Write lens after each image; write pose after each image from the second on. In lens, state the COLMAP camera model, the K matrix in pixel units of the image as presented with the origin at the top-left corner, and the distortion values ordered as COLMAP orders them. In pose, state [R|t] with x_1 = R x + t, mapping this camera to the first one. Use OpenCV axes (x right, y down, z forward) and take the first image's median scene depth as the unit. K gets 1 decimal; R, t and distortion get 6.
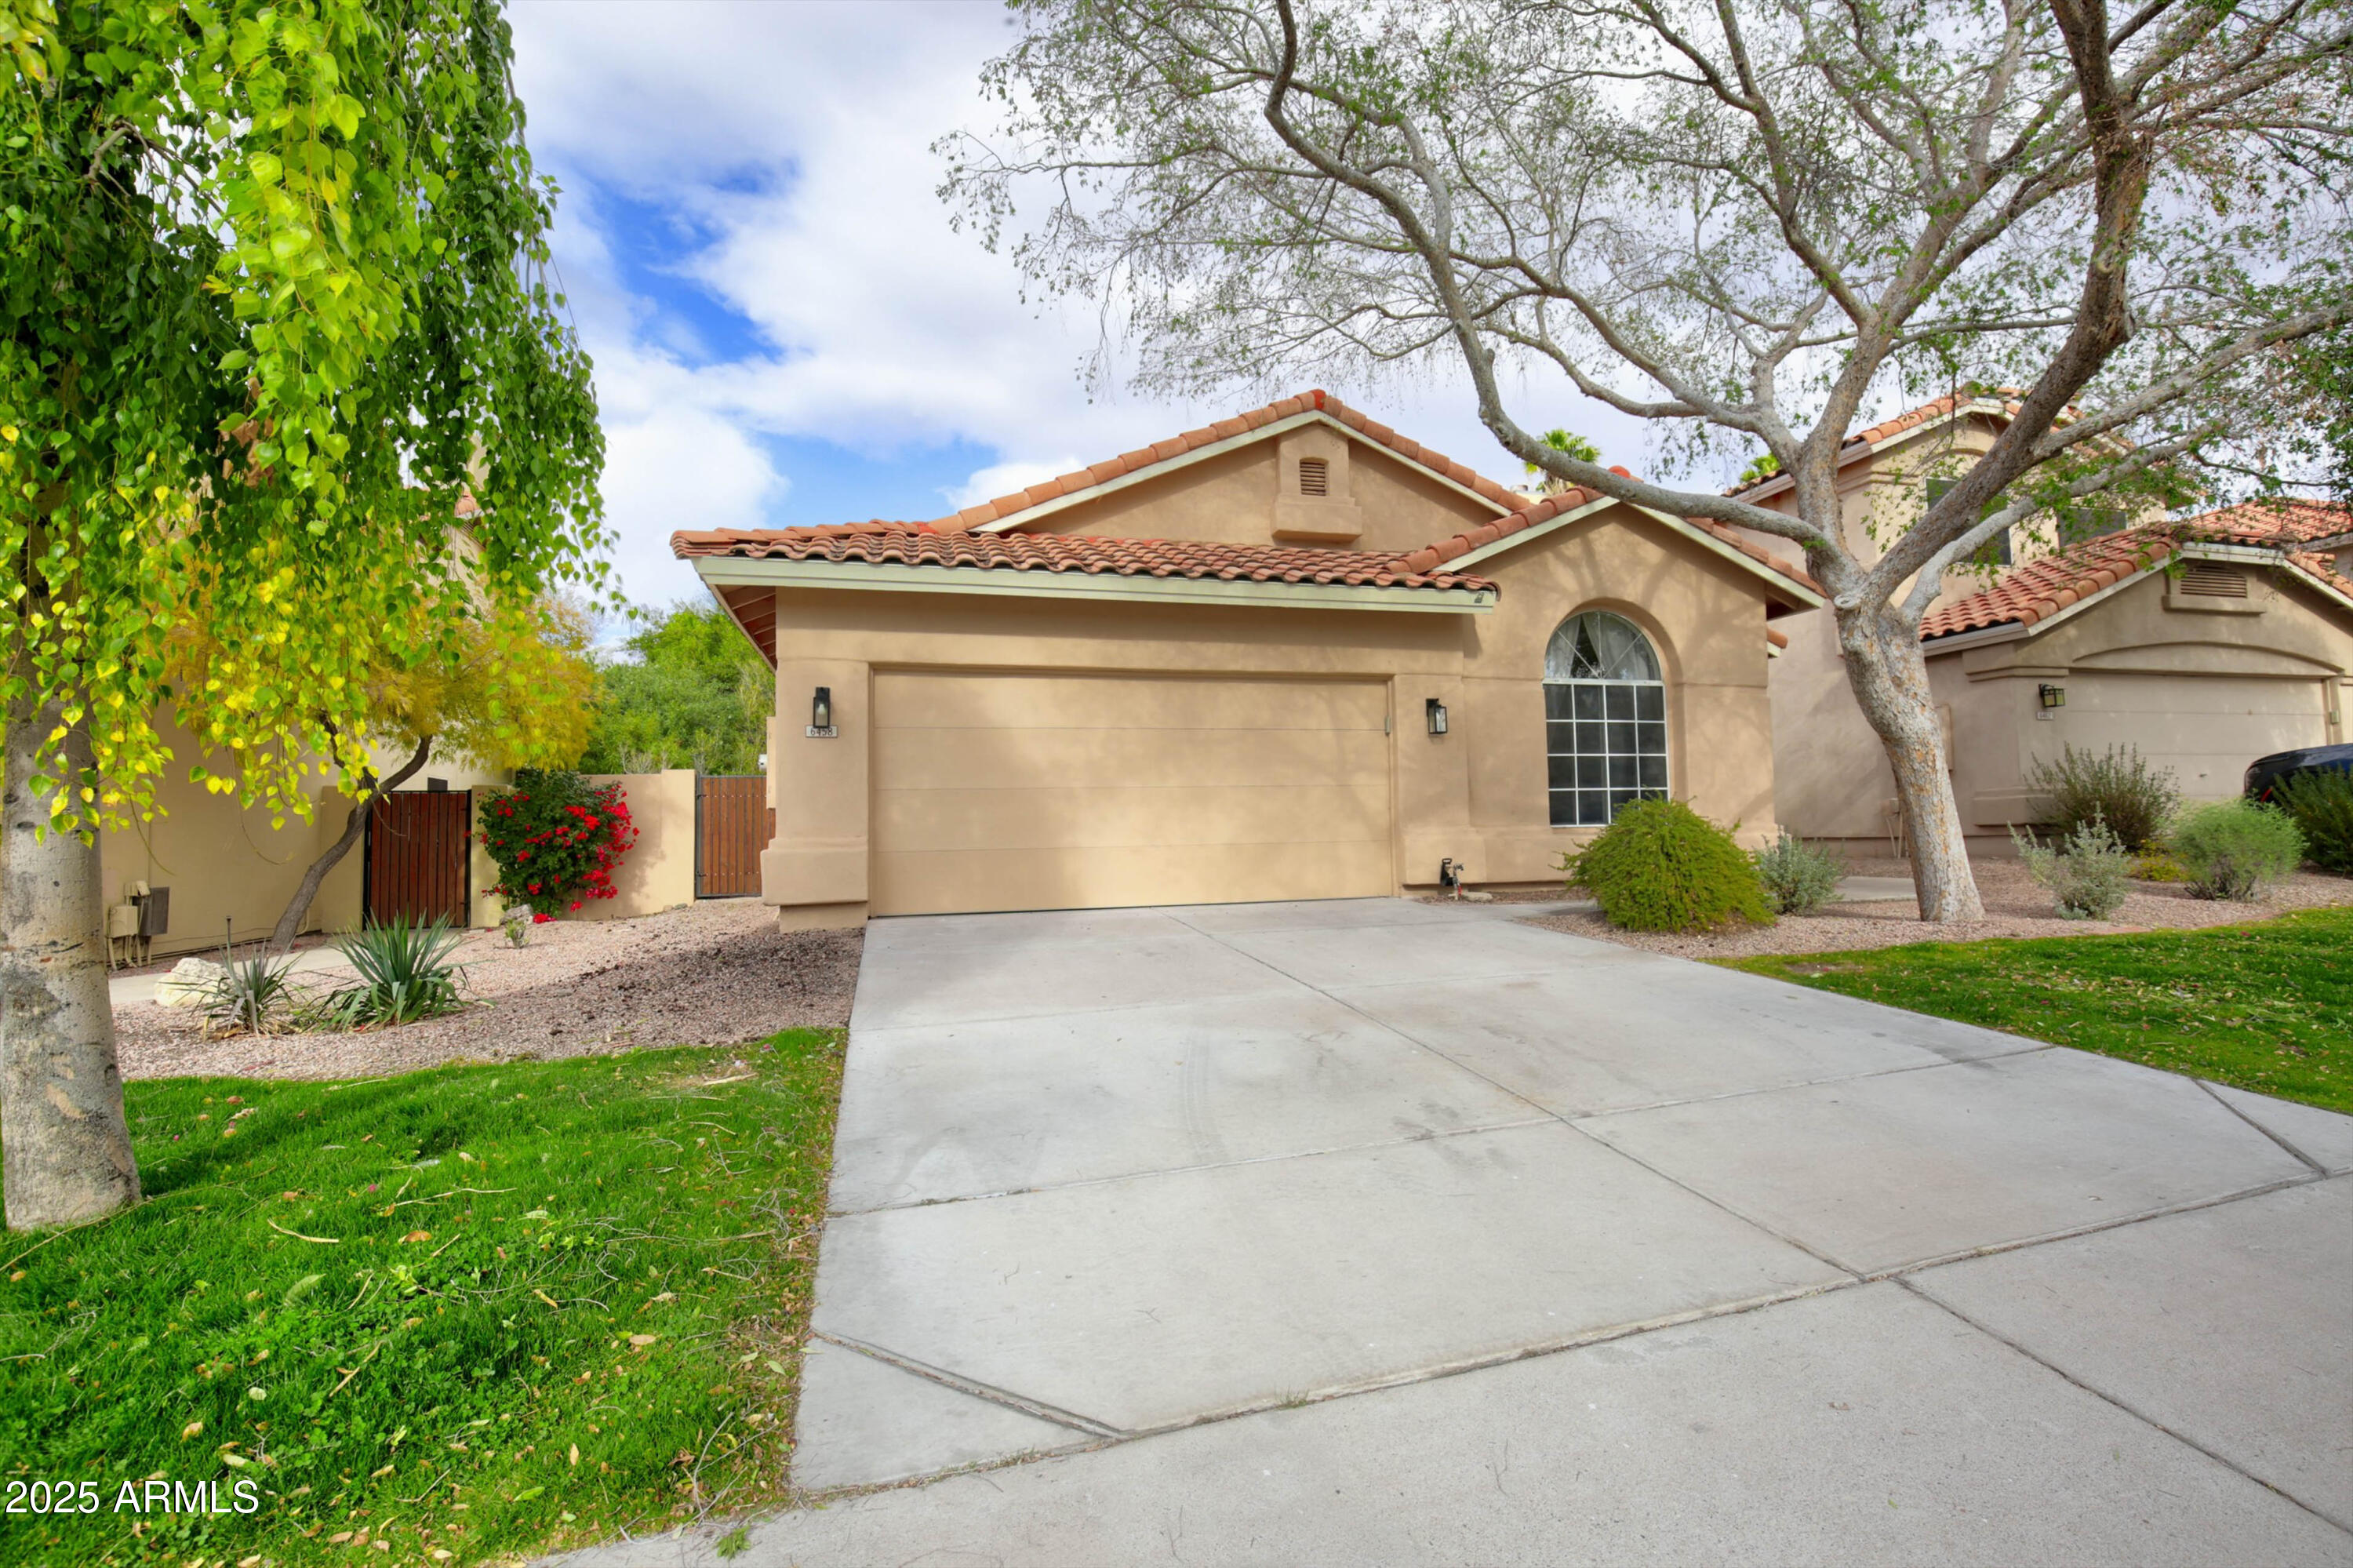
lens RADIAL K [[997.9, 0, 1075.8], [0, 997.9, 778.3], [0, 0, 1]] dist [-0.026788, -0.000100]
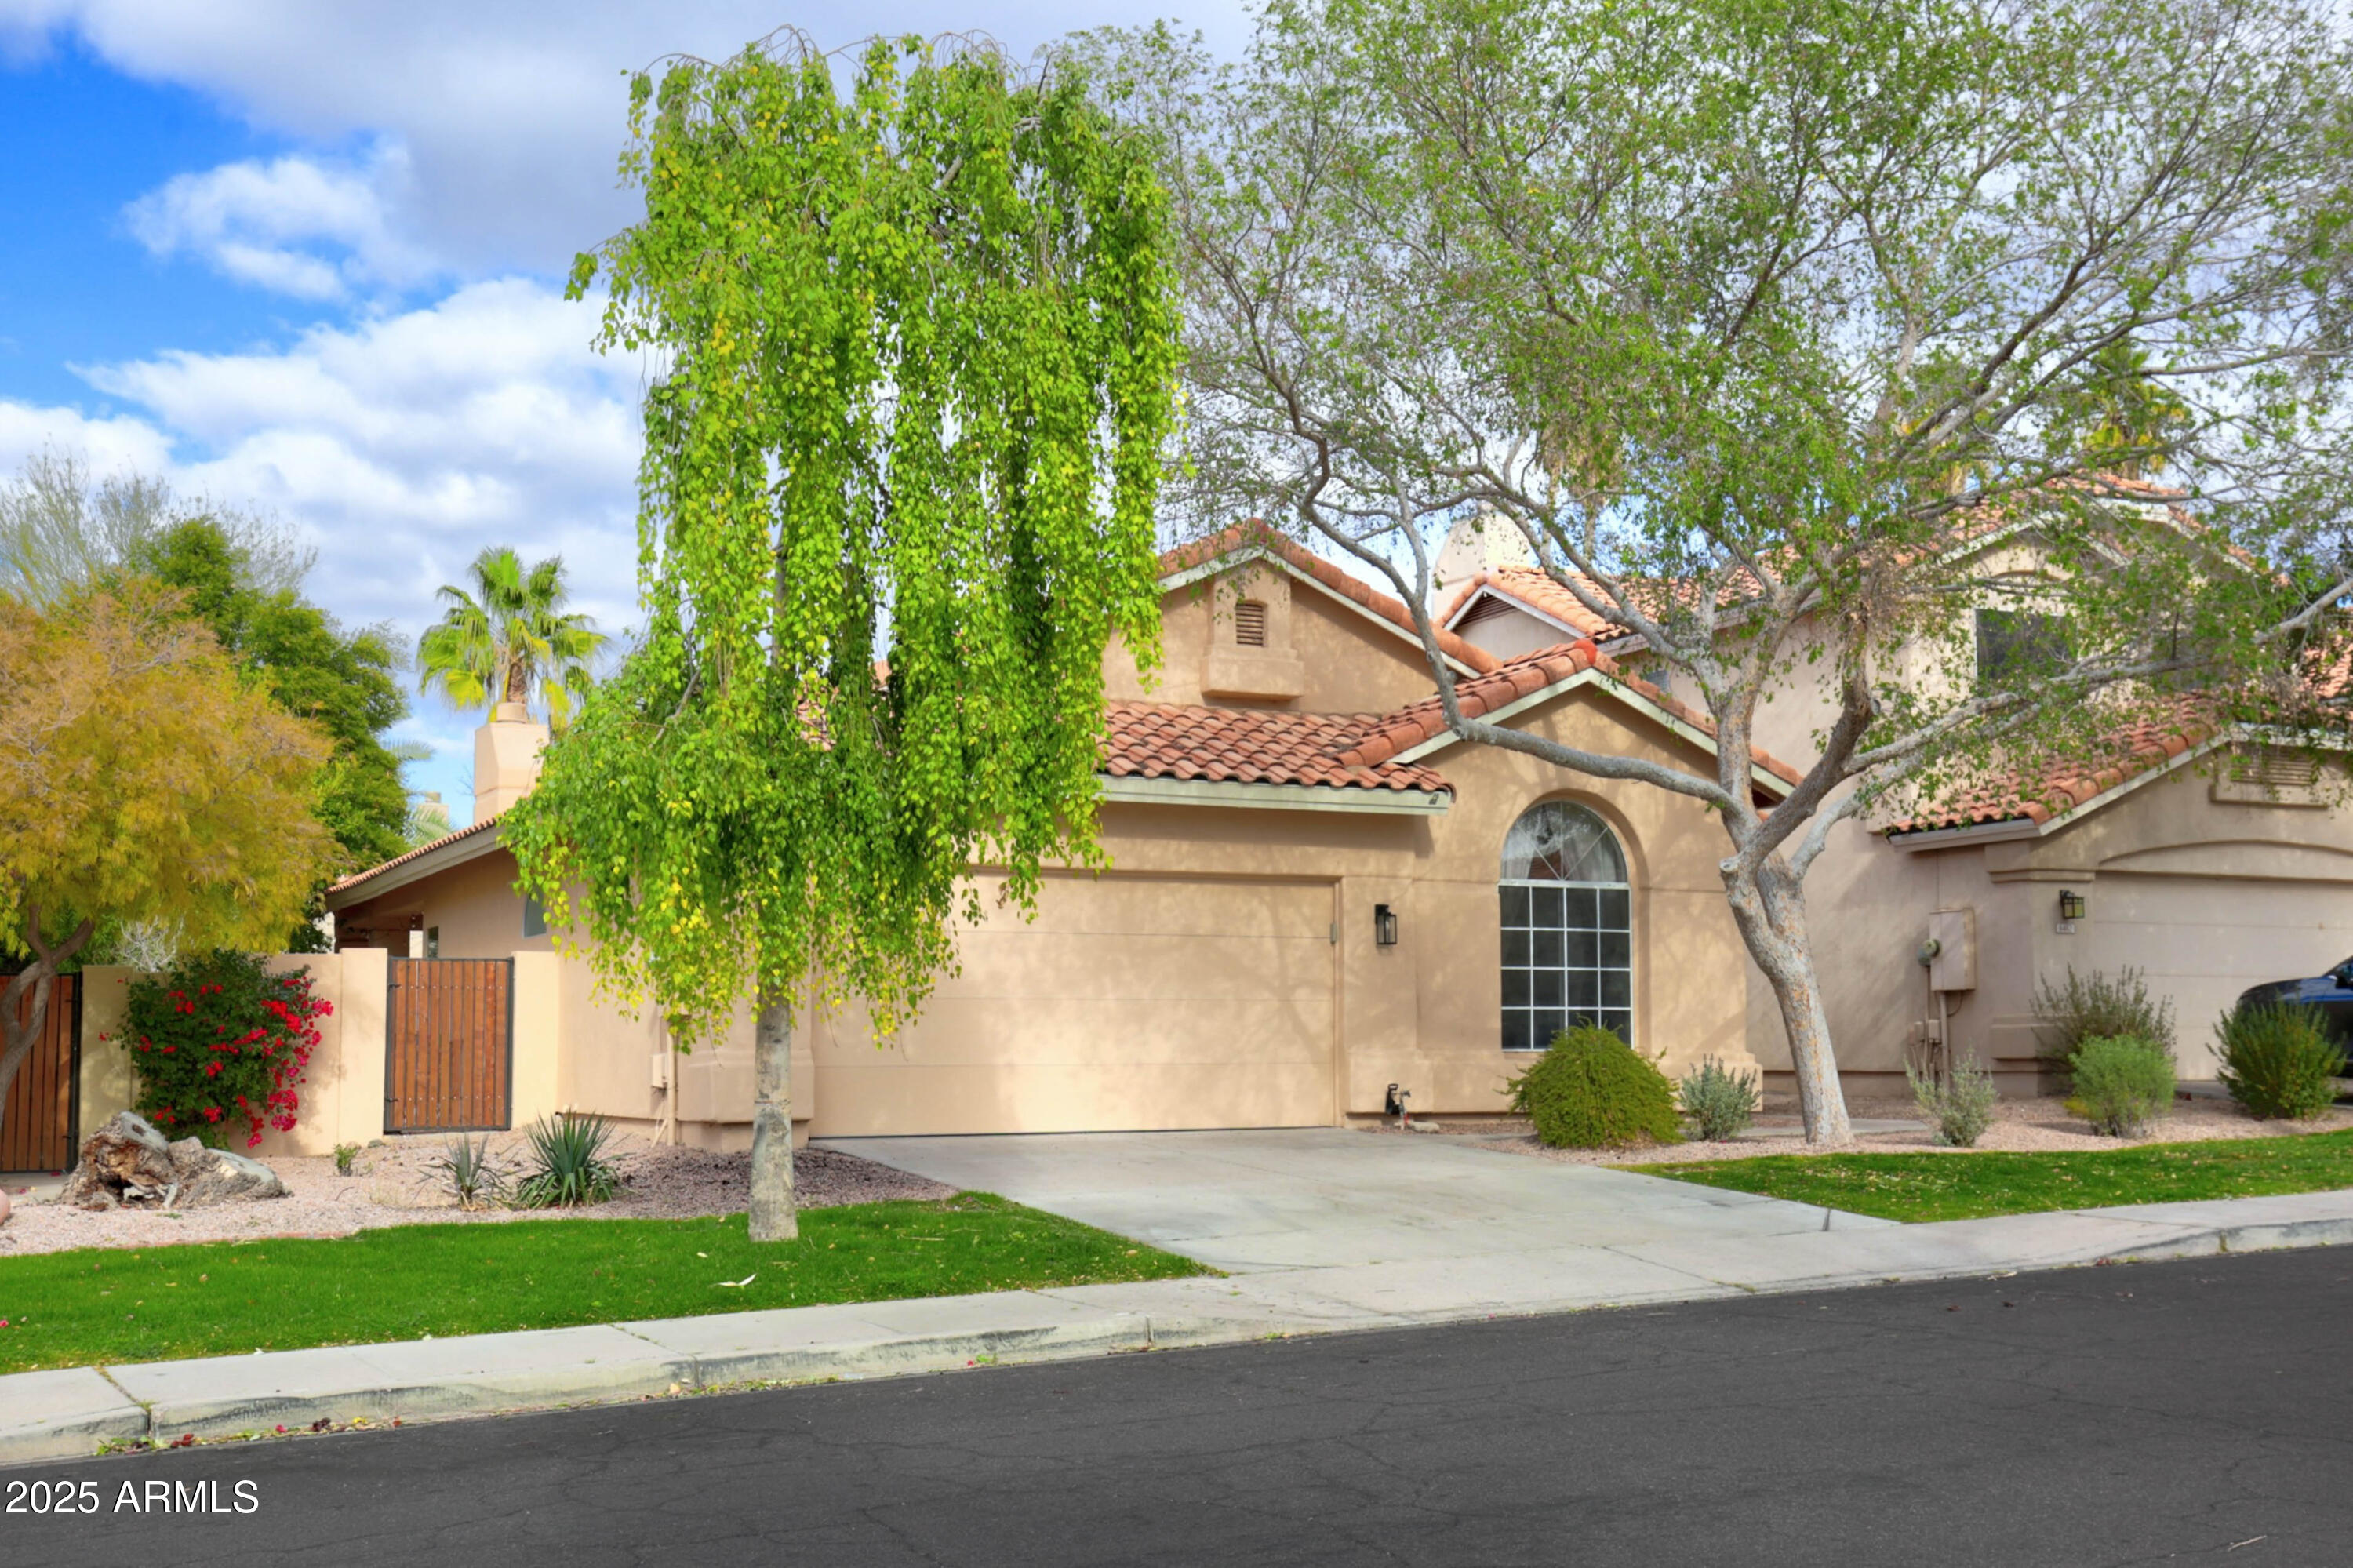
lens RADIAL K [[2490.5, 0, 1176.5], [0, 2490.5, 784.0], [0, 0, 1]] dist [0.004561, 0.000647]
pose [[0.955422, 0.047290, 0.291431, -0.434154], [-0.032122, 0.997879, -0.056614, -0.051394], [-0.293490, 0.044729, 0.954915, -0.994846]]
